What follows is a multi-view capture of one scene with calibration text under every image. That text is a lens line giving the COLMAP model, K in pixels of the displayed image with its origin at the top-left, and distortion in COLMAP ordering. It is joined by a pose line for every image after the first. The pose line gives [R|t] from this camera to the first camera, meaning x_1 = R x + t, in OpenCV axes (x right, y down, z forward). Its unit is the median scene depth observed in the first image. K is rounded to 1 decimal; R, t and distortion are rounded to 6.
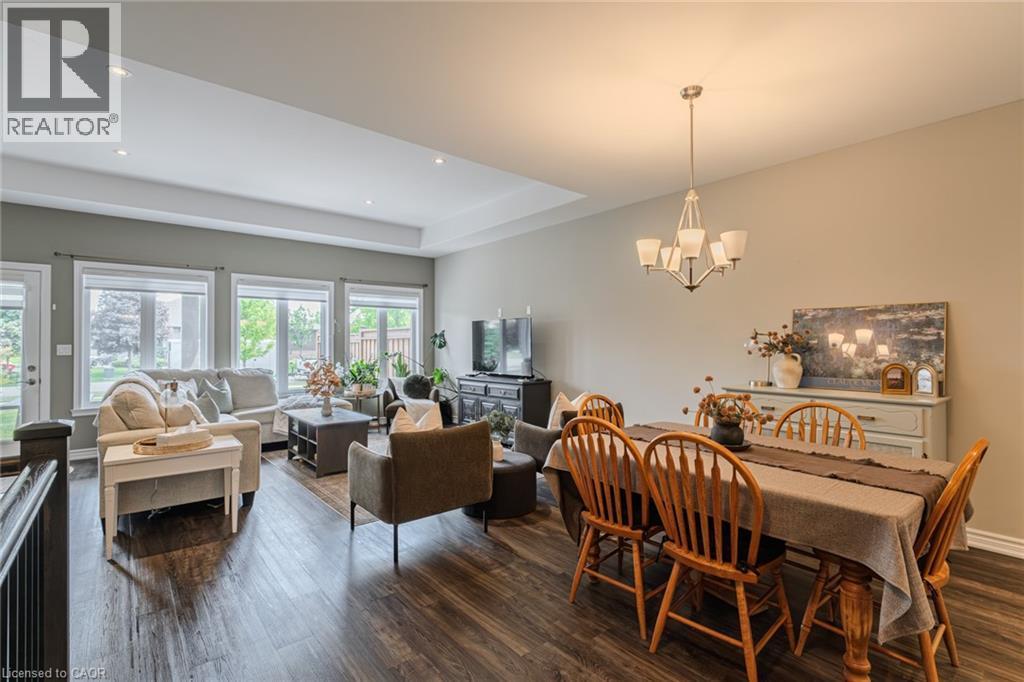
lens RADIAL K [[453.3, 0, 510.7], [0, 453.3, 340.6], [0, 0, 1]] dist [-0.003201, -0.000783]
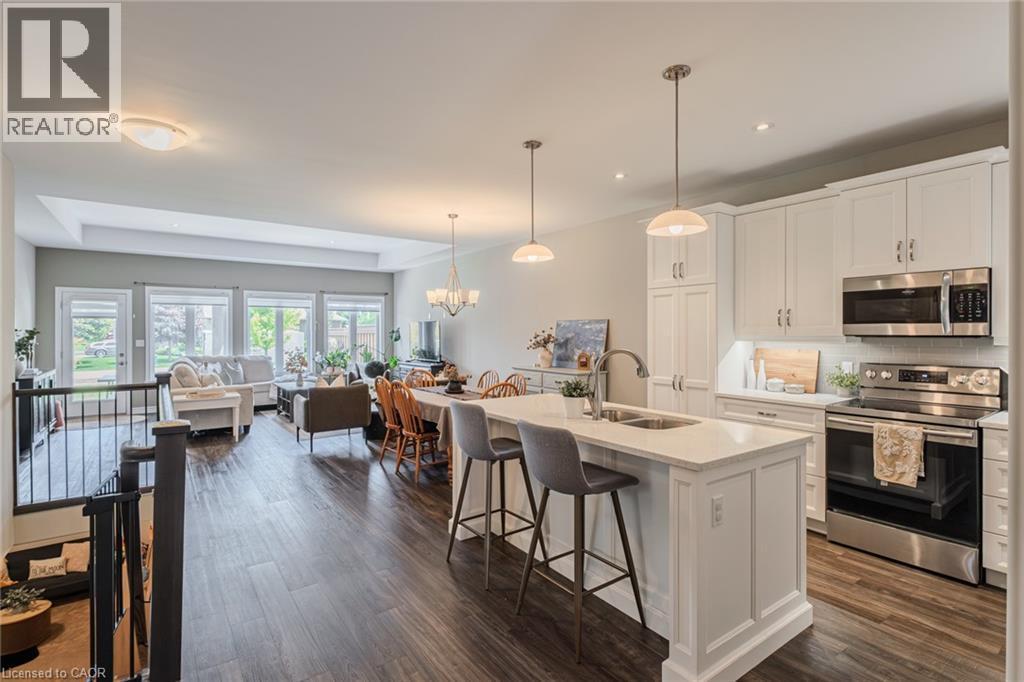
lens RADIAL K [[479.2, 0, 508.1], [0, 479.2, 331.0], [0, 0, 1]] dist [0.000760, 0.000149]
pose [[0.996736, -0.001011, -0.080721, 0.364686], [0.001437, 0.999985, 0.005218, -0.025160], [0.080714, -0.005316, 0.996723, -0.482527]]
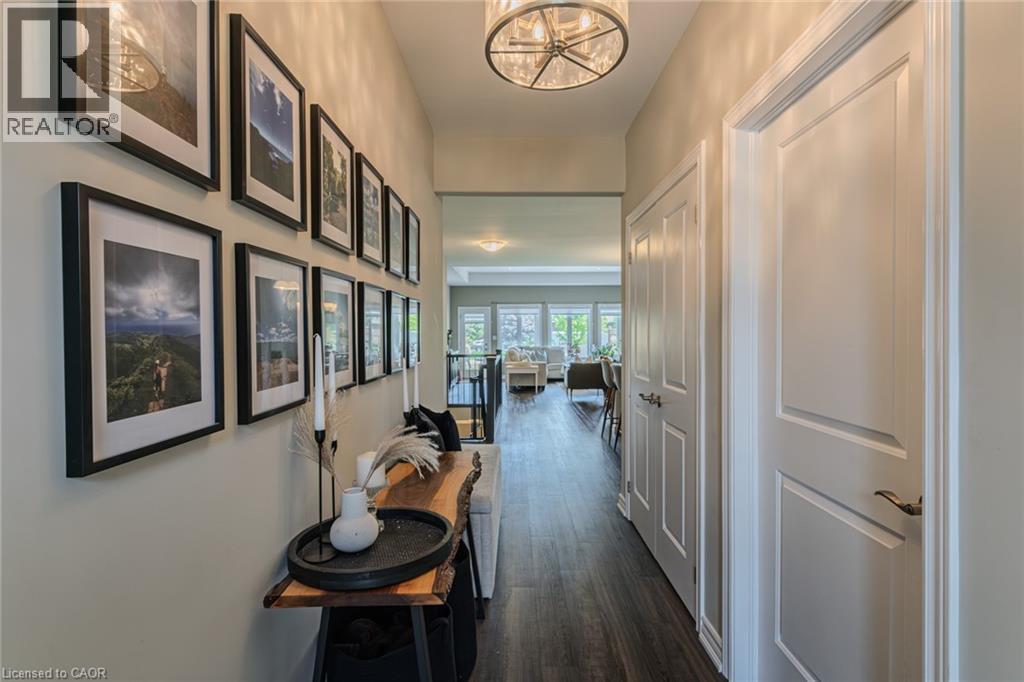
lens RADIAL K [[453.3, 0, 515.5], [0, 453.3, 343.6], [0, 0, 1]] dist [-0.003201, -0.000783]
pose [[0.761066, 0.011453, -0.648573, 0.735978], [0.007082, 0.999638, 0.025962, -0.011923], [0.648635, -0.024352, 0.760710, -0.836375]]
